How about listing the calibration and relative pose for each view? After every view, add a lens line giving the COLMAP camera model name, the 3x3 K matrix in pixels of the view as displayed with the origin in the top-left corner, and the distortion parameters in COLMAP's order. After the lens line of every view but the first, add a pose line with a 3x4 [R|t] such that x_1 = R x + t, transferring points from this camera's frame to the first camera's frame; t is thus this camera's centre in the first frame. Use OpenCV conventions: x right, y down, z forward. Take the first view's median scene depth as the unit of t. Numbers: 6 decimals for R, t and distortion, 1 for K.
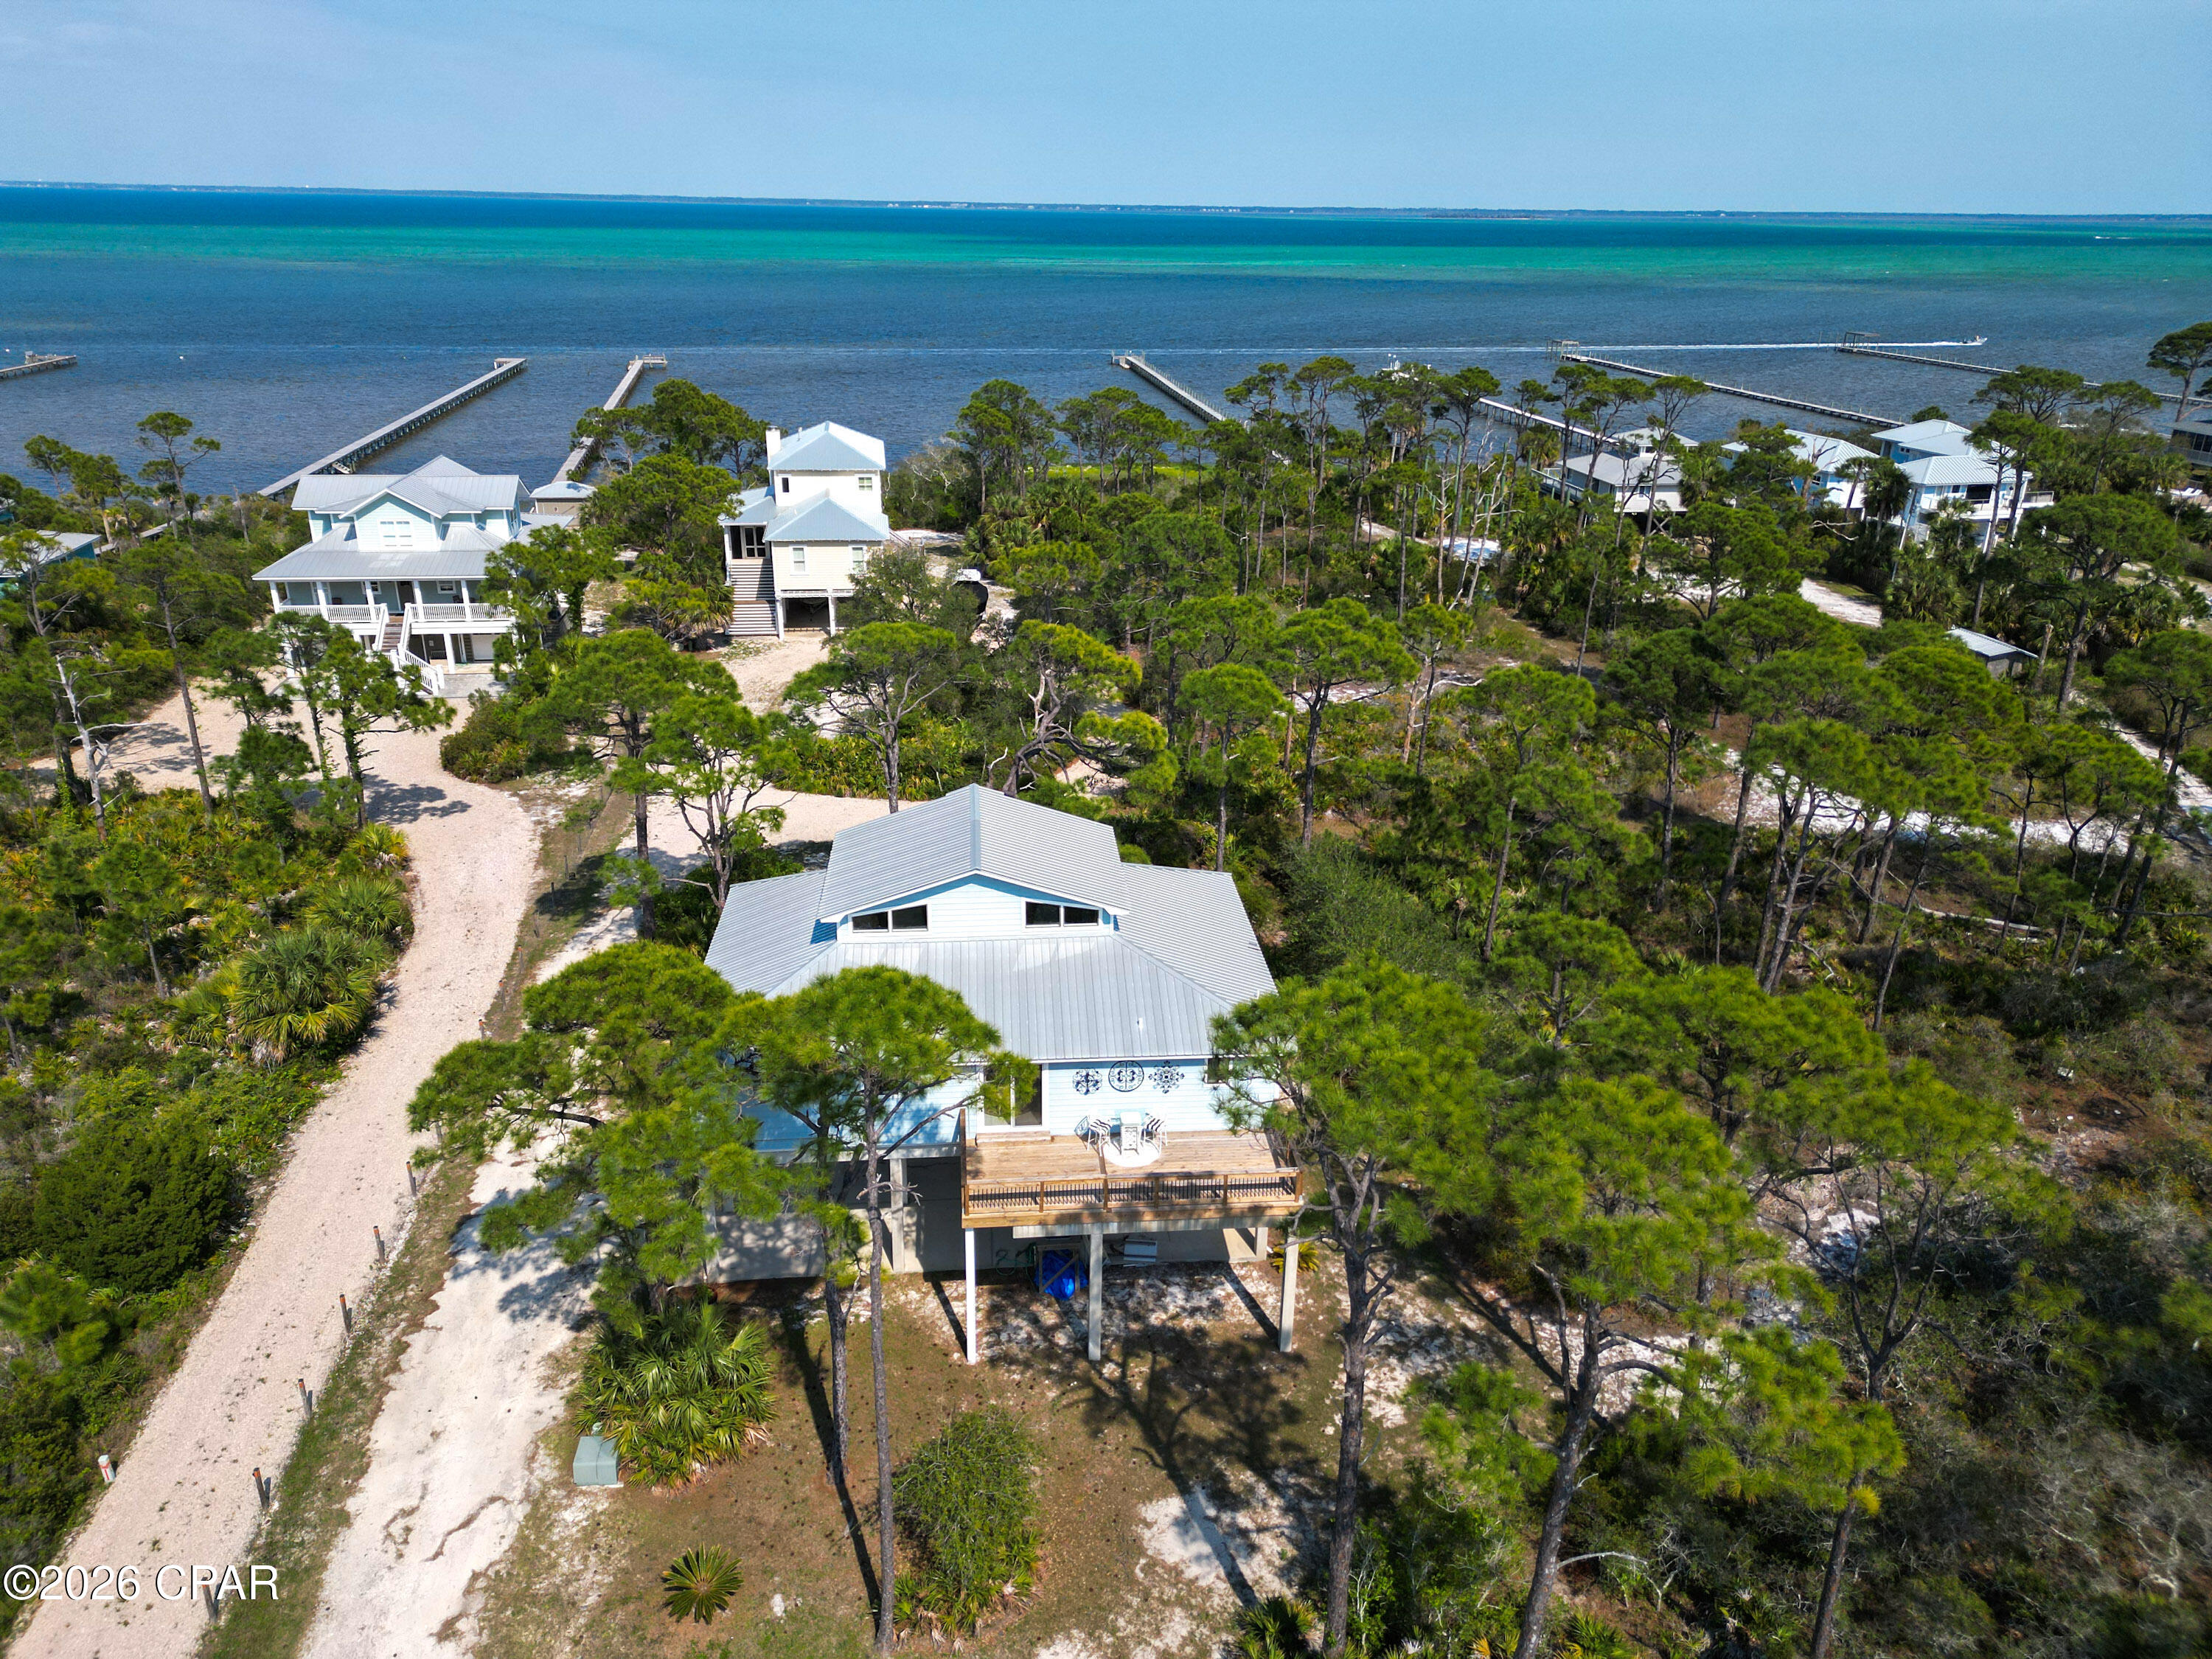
lens RADIAL K [[1699.2, 0, 1101.8], [0, 1699.2, 852.5], [0, 0, 1]] dist [0.052682, -0.049361]
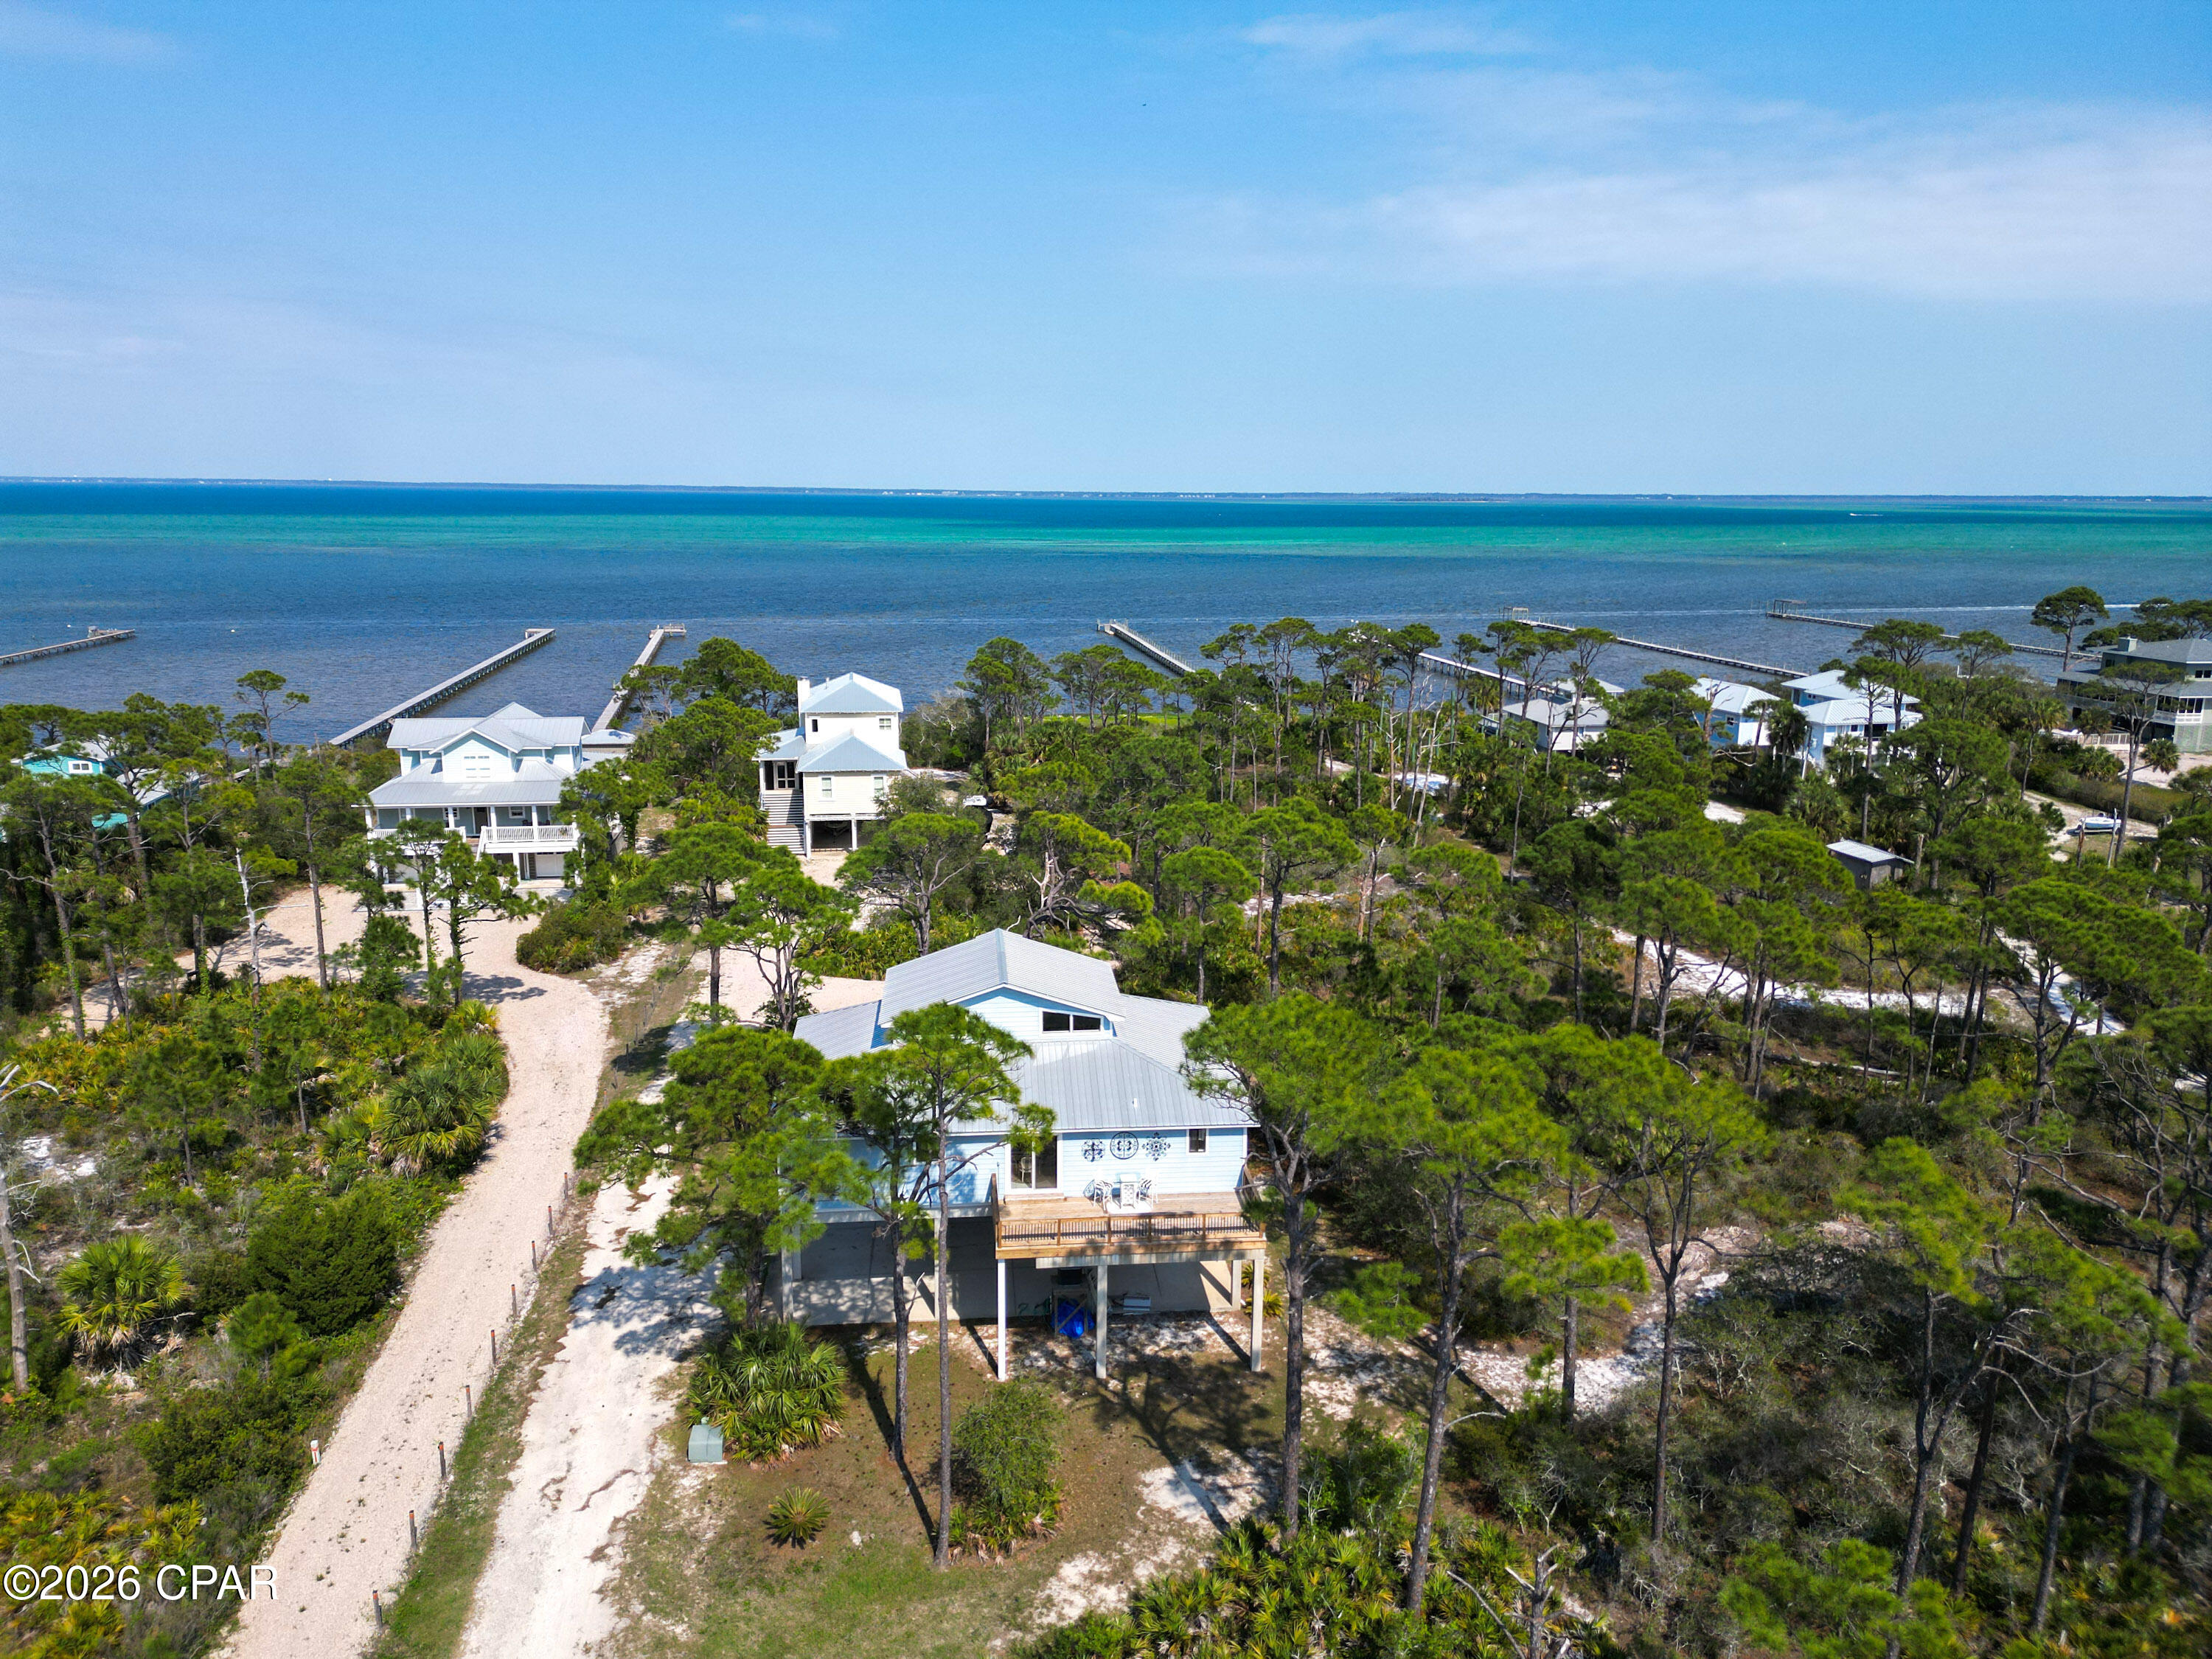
lens RADIAL K [[1710.4, 0, 1108.8], [0, 1710.4, 803.4], [0, 0, 1]] dist [0.065970, -0.059337]
pose [[0.999885, -0.007783, 0.012998, -0.009412], [0.010008, 0.983424, -0.181043, 0.091808], [-0.011374, 0.181153, 0.983389, -0.240071]]
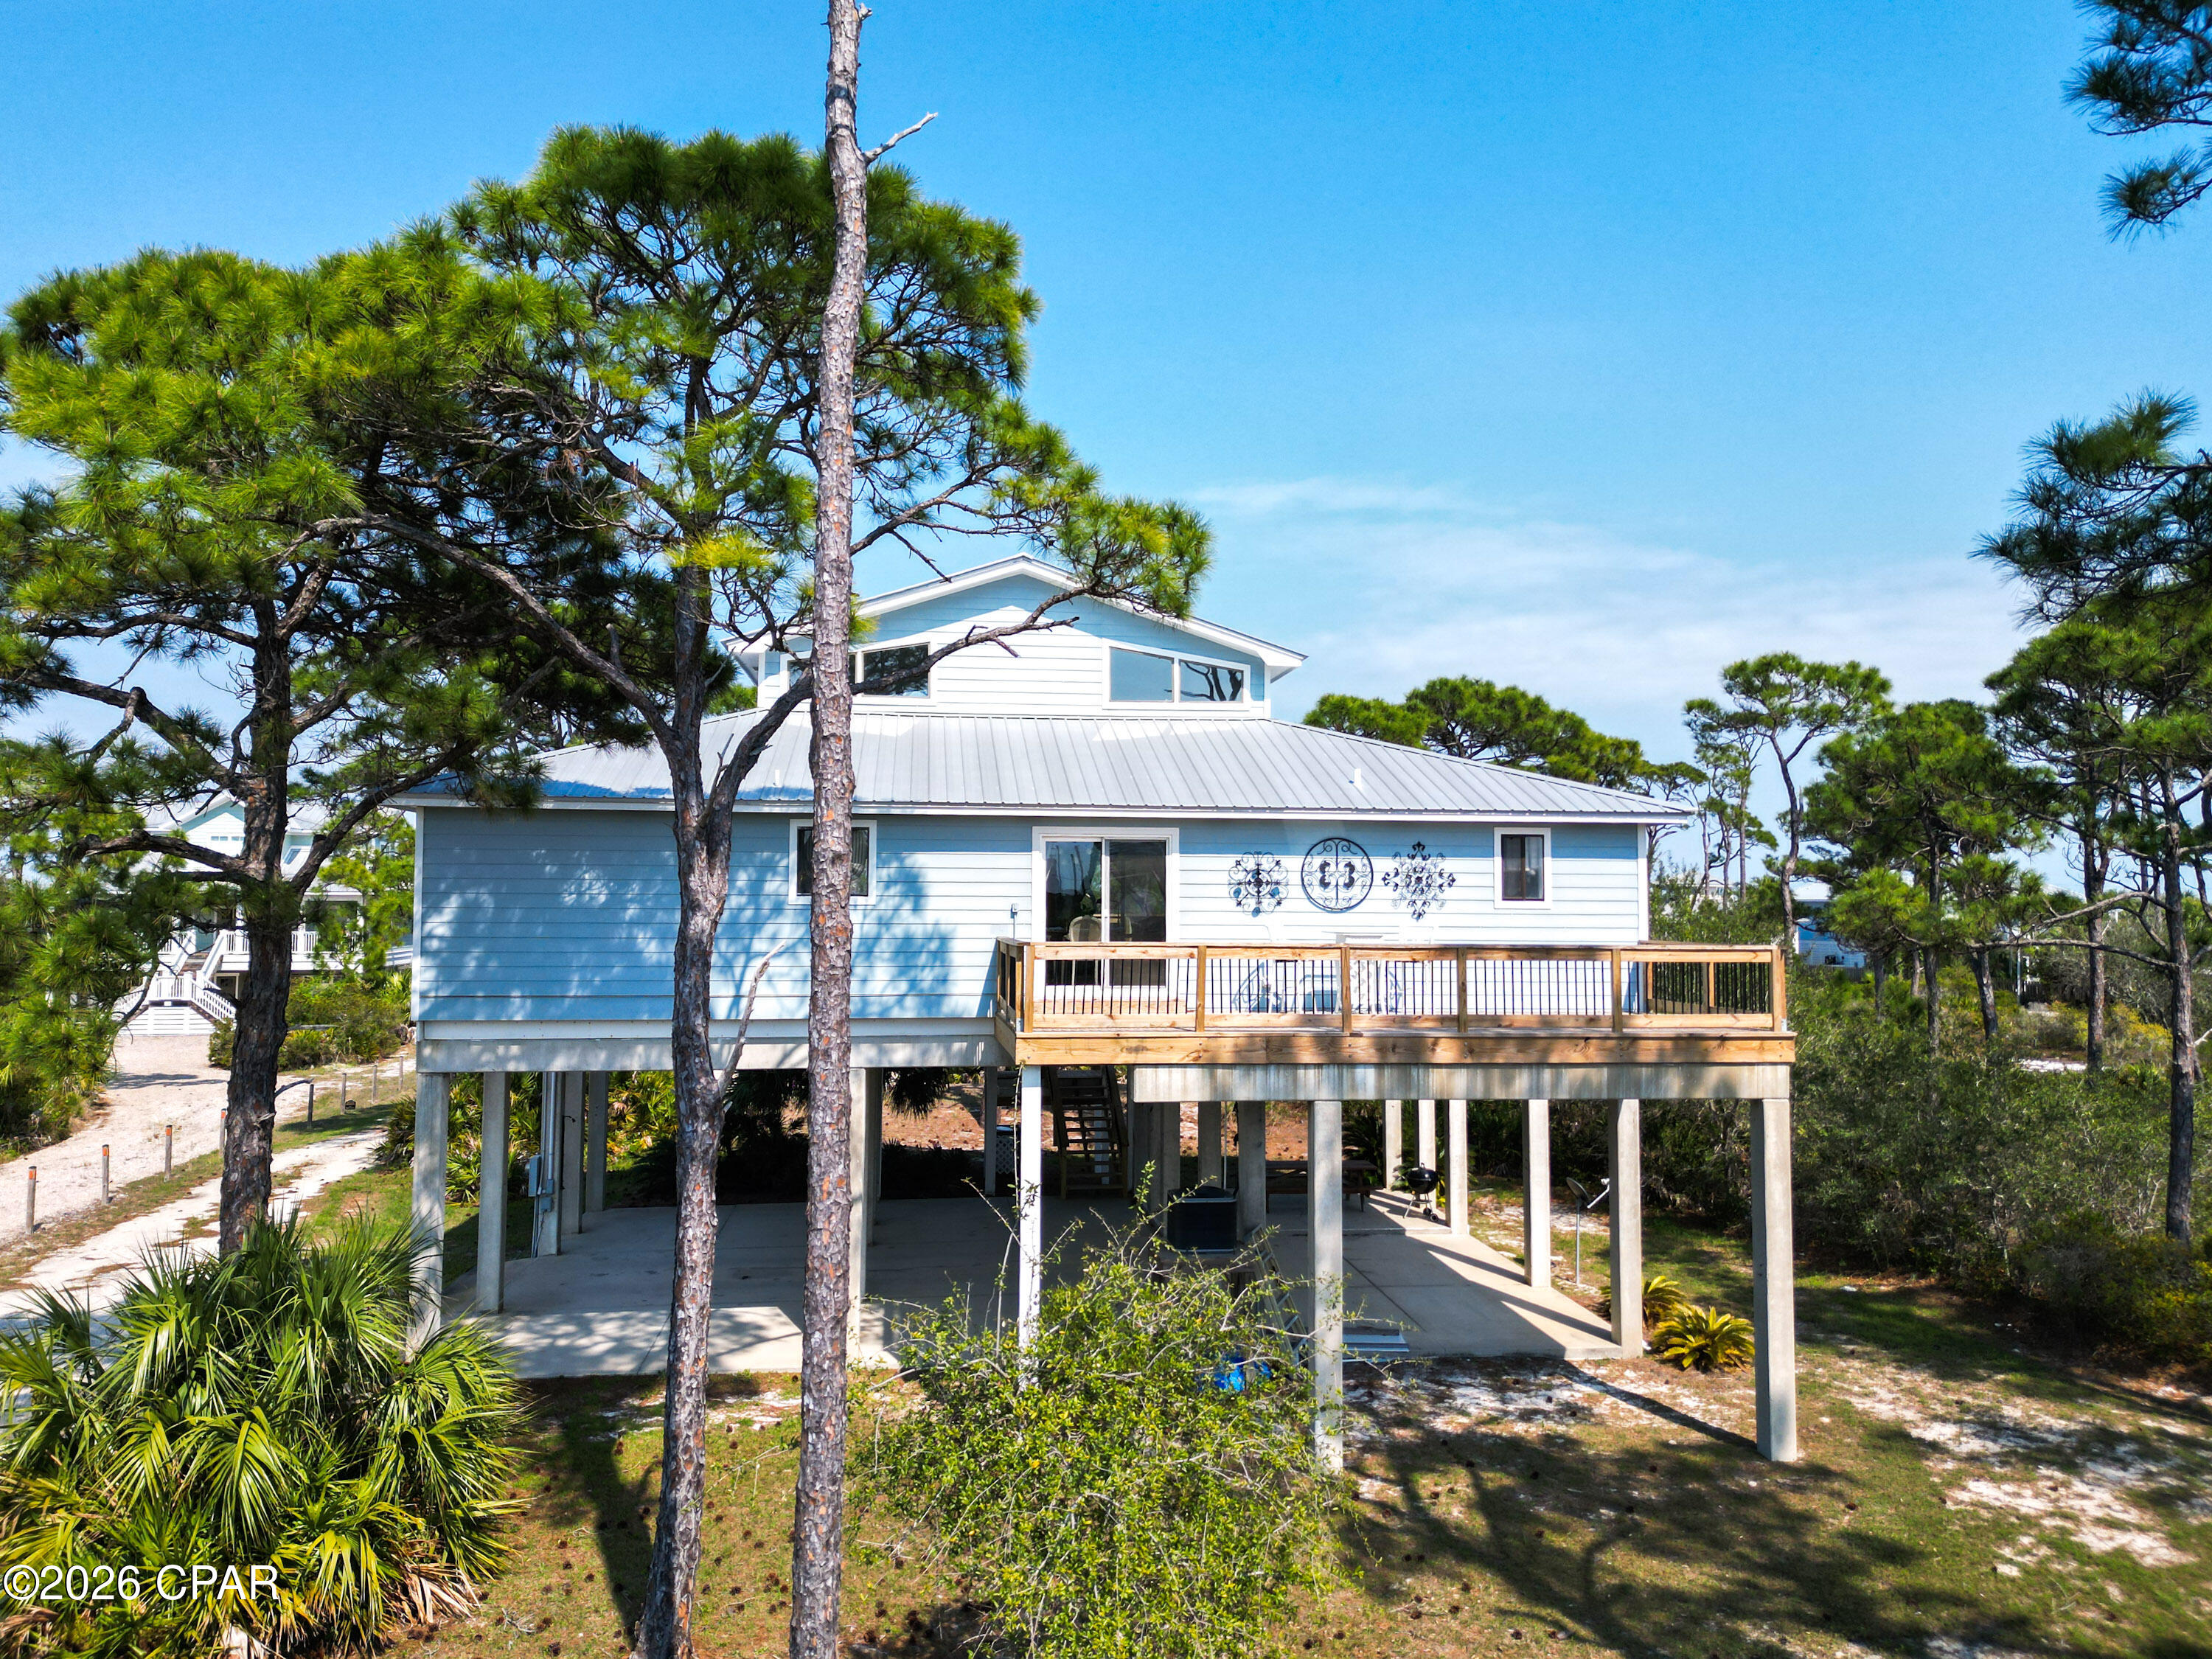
lens RADIAL K [[1710.4, 0, 1108.8], [0, 1710.4, 803.4], [0, 0, 1]] dist [0.065970, -0.059337]
pose [[0.999270, -0.011158, 0.036537, -0.055881], [0.025447, 0.907743, -0.418754, 0.258655], [-0.028494, 0.419378, 0.907364, 0.451146]]
